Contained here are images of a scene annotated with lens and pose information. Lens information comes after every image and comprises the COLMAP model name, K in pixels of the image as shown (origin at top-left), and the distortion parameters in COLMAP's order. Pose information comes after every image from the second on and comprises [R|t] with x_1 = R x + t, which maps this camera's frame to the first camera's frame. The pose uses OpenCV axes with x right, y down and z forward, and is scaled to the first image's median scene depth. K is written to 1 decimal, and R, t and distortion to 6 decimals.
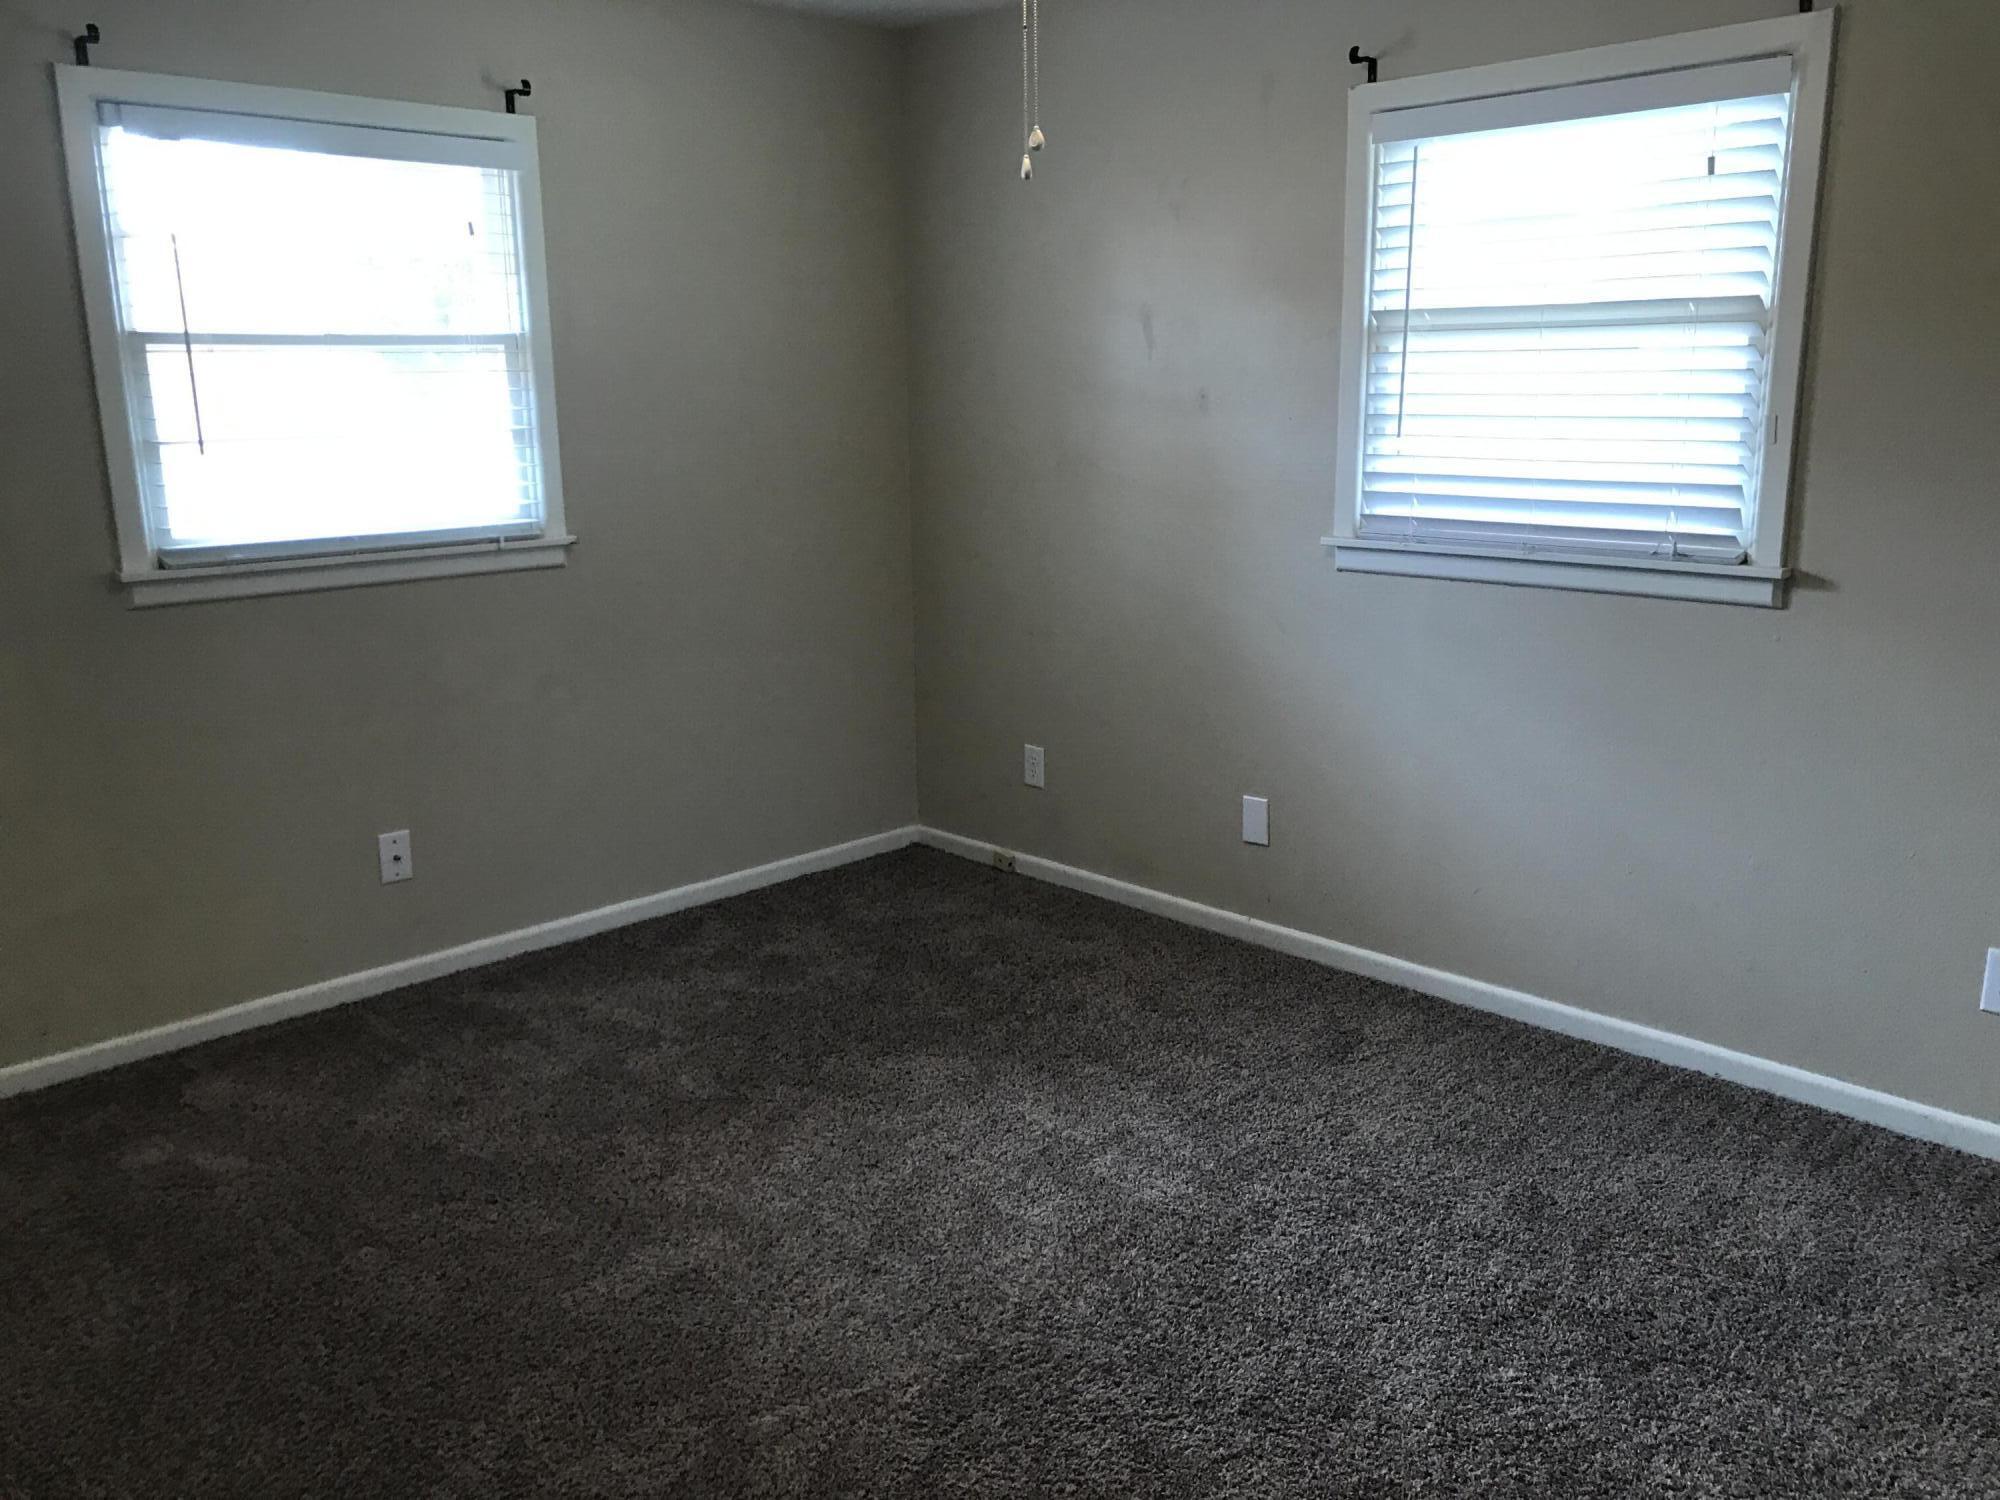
lens RADIAL K [[1643.1, 0, 1000.0], [0, 1643.1, 750.0], [0, 0, 1]] dist [0.008117, -0.000008]
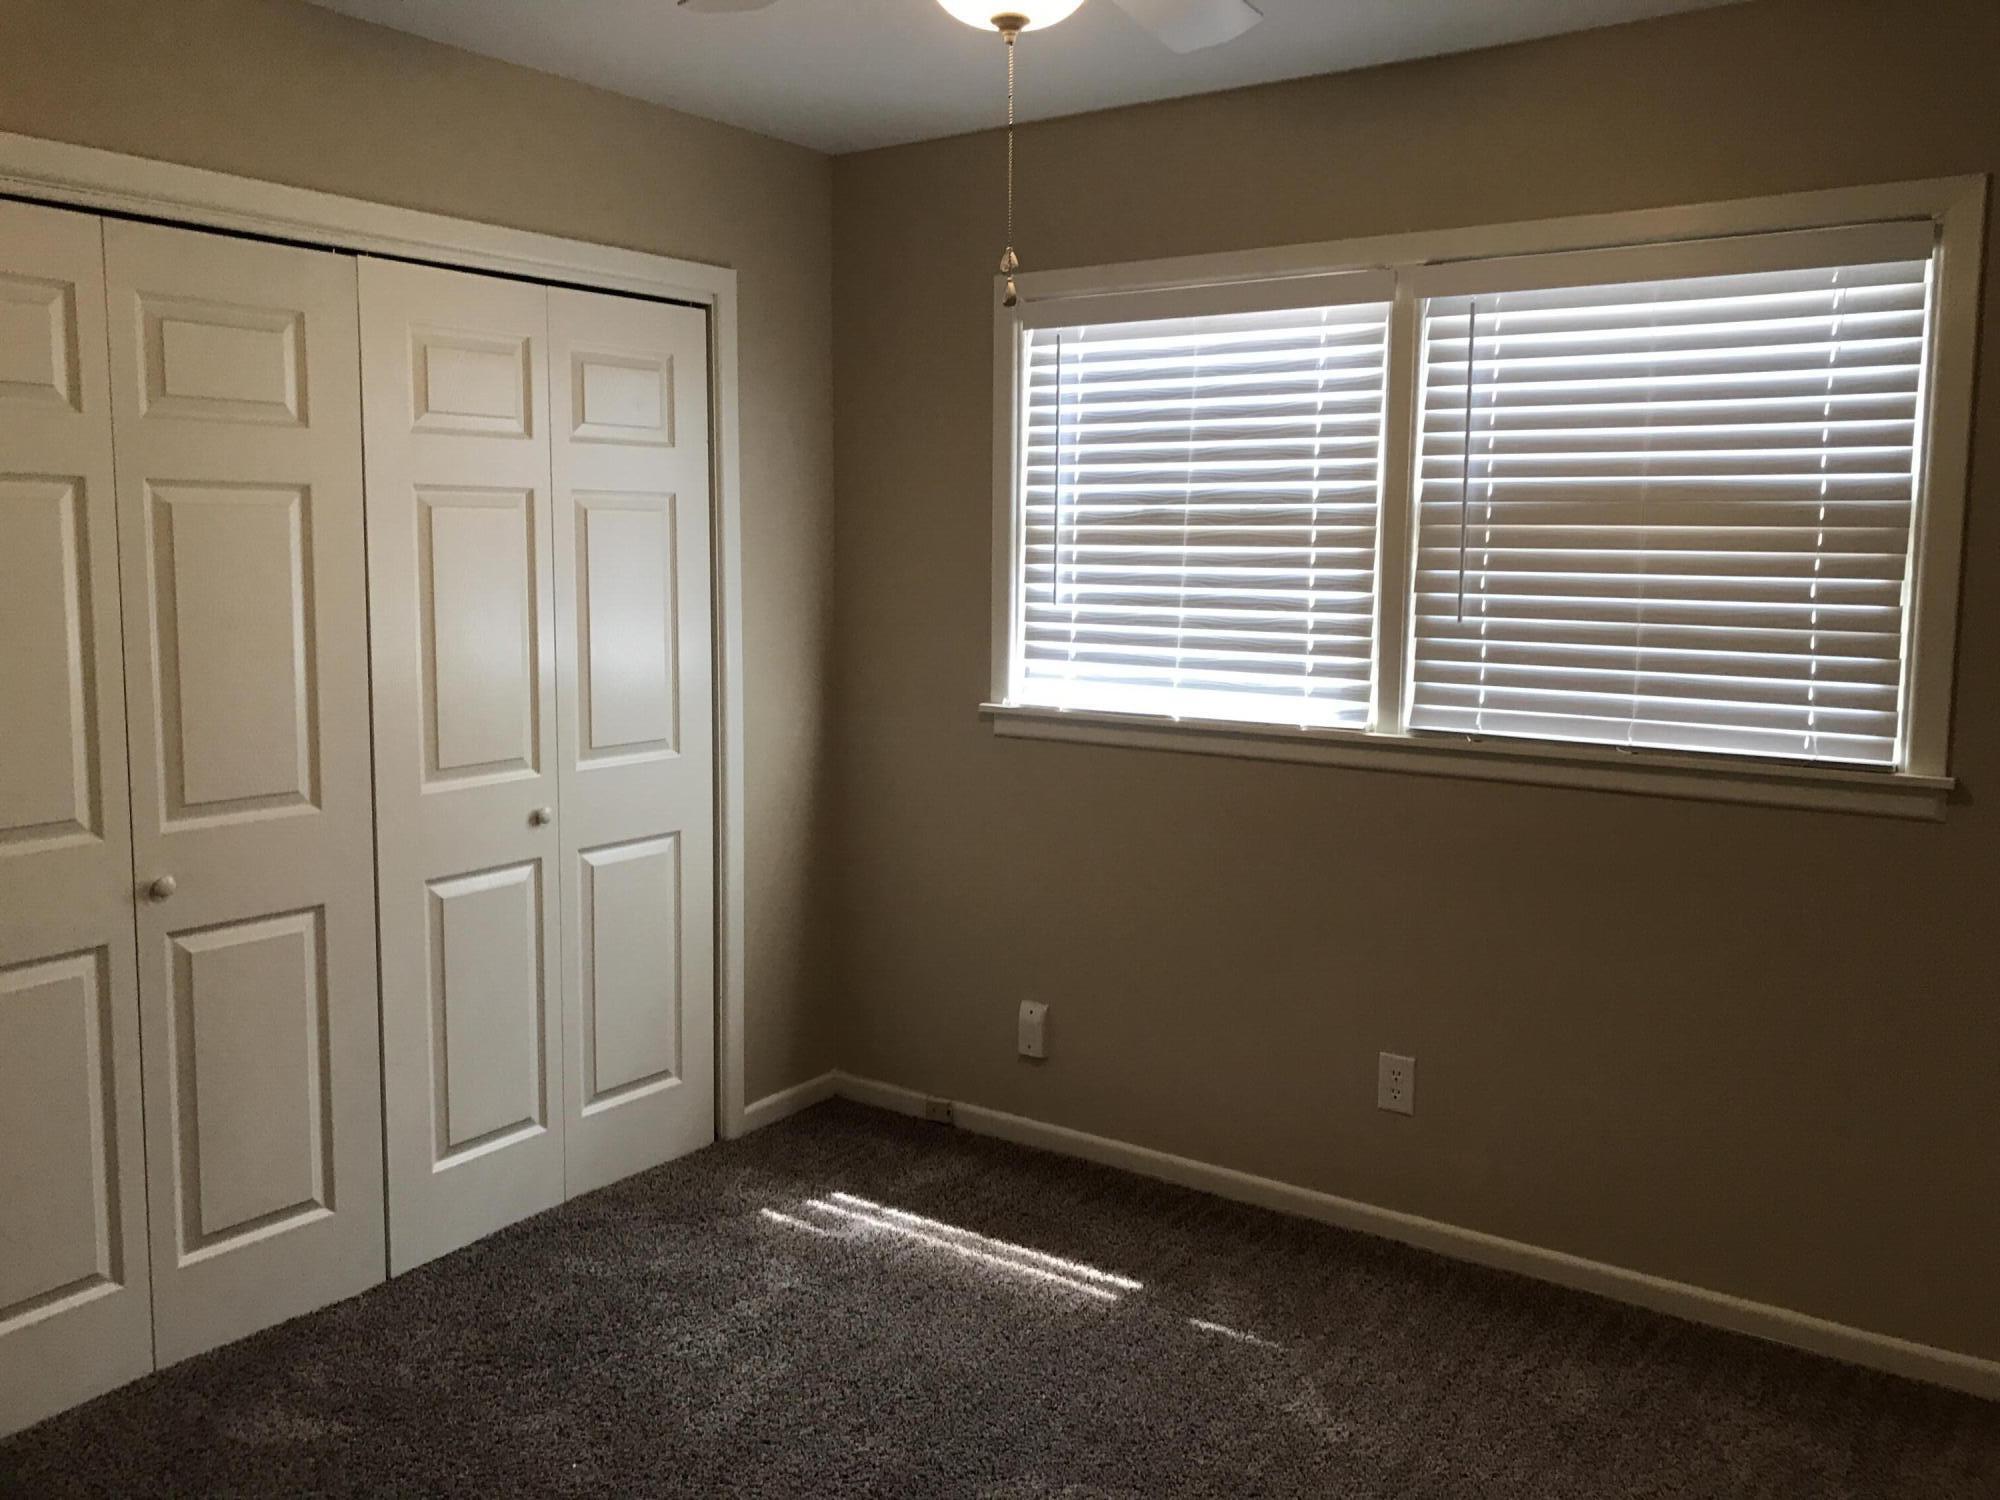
lens RADIAL K [[1643.1, 0, 1000.0], [0, 1643.1, 750.0], [0, 0, 1]] dist [0.008117, -0.000008]
pose [[0.974783, 0.010390, 0.222912, -0.153053], [0.011353, 0.995313, -0.096040, -0.033350], [-0.222865, 0.096149, 0.970096, 0.178600]]
